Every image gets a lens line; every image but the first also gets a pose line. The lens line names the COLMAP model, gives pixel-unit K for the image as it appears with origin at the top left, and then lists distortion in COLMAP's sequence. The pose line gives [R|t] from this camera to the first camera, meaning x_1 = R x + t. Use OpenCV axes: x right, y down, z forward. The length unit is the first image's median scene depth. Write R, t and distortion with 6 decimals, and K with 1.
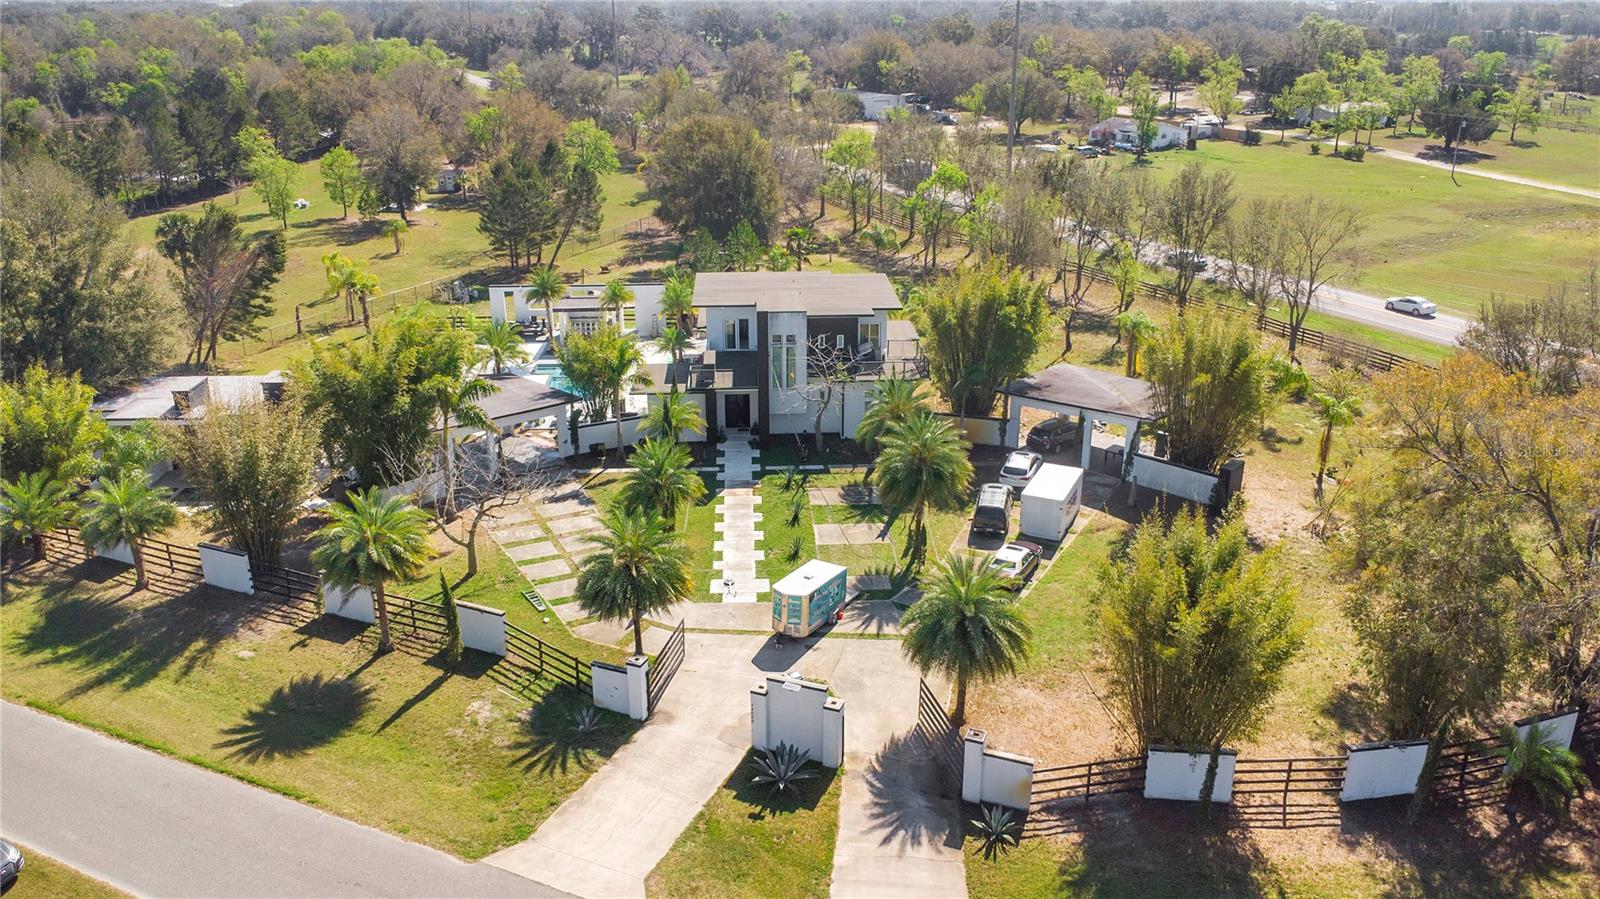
lens RADIAL K [[1190.3, 0, 796.1], [0, 1190.3, 427.5], [0, 0, 1]] dist [0.056654, -0.072152]
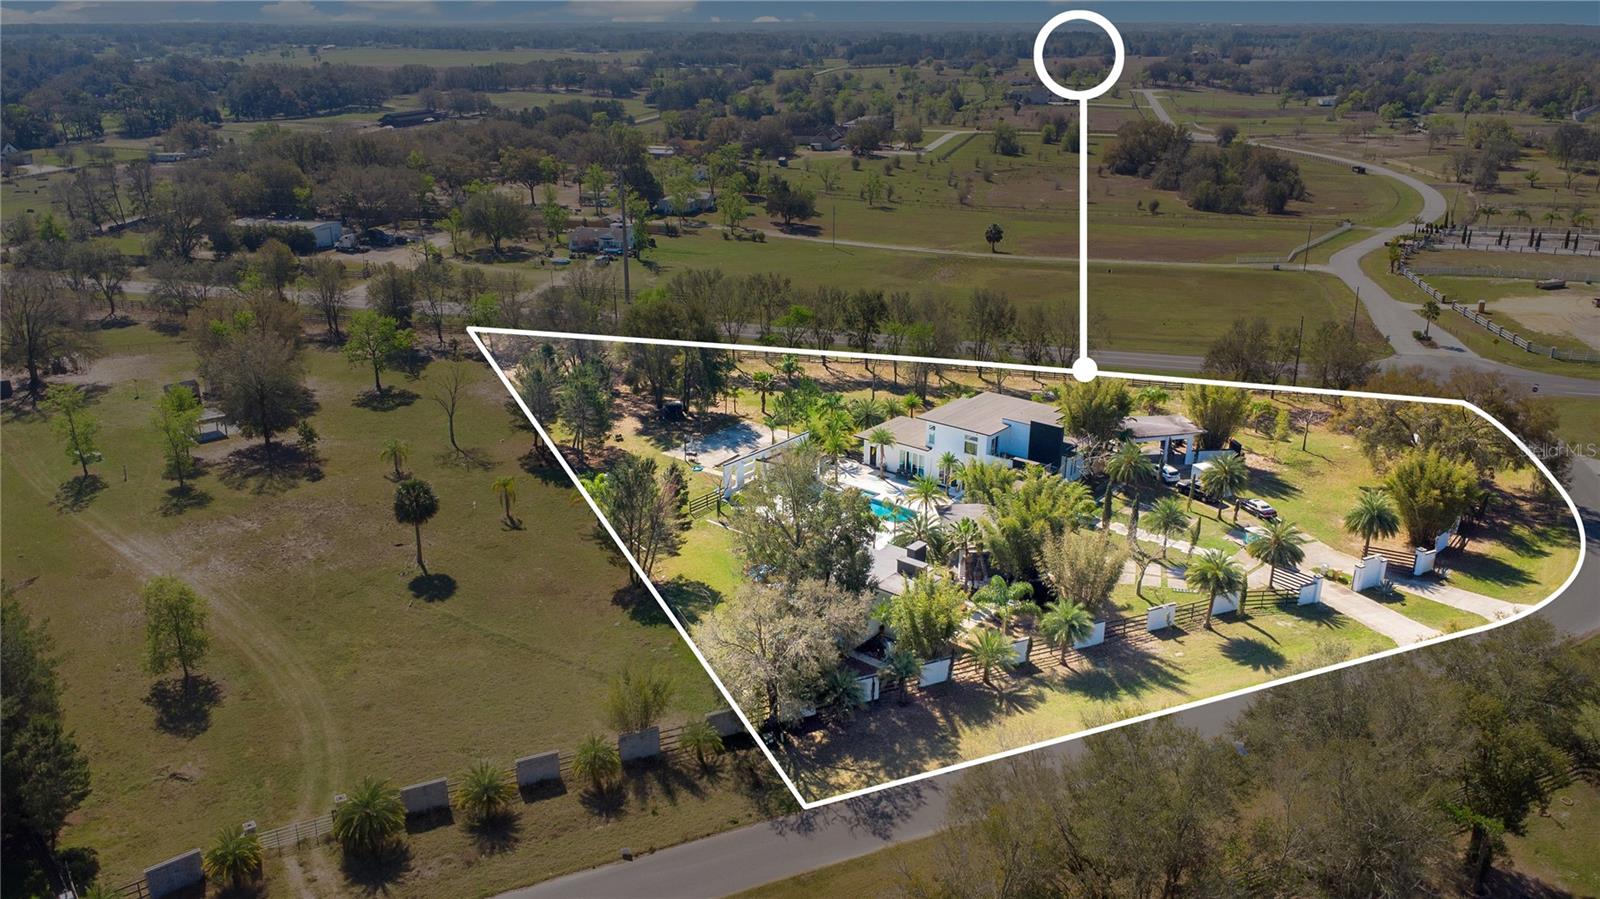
lens RADIAL K [[1179.0, 0, 806.4], [0, 1179.0, 457.4], [0, 0, 1]] dist [0.019899, 0.003004]
pose [[0.669849, -0.254421, 0.697547, -1.680814], [0.250292, 0.961848, 0.110469, -0.379512], [-0.699040, 0.100593, 0.707972, 0.034497]]
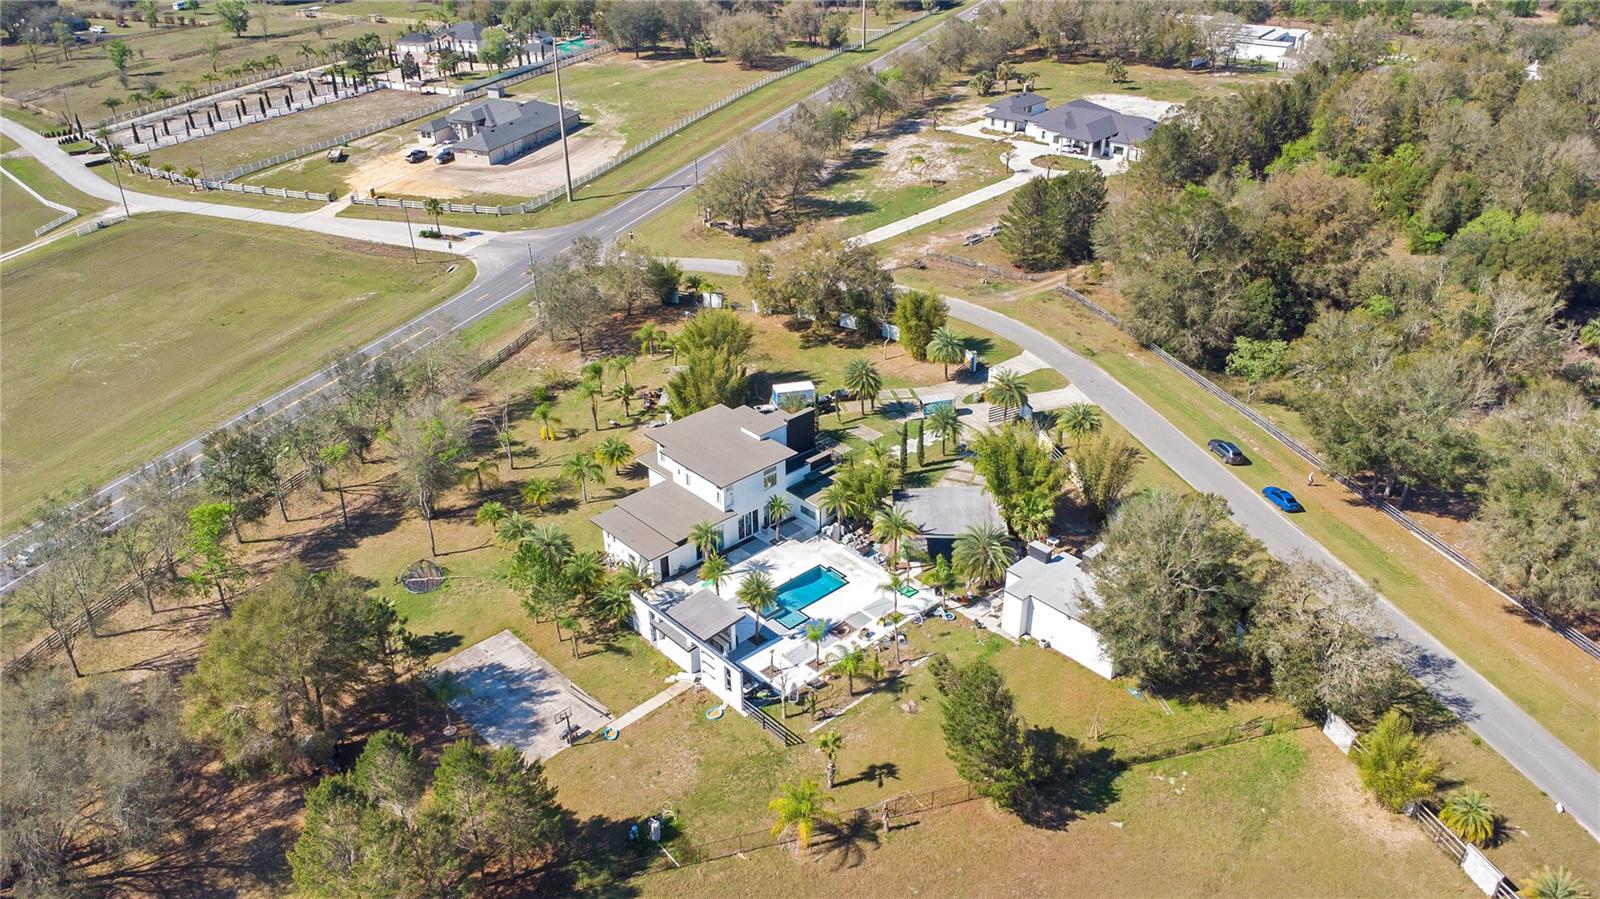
lens RADIAL K [[1166.1, 0, 800.0], [0, 1166.1, 449.5], [0, 0, 1]] dist [0.021414, 0.001421]
pose [[-0.637832, -0.365992, 0.677658, -1.285814], [0.271912, 0.716203, 0.642741, -1.250305], [-0.720579, 0.594225, -0.357300, 1.828165]]
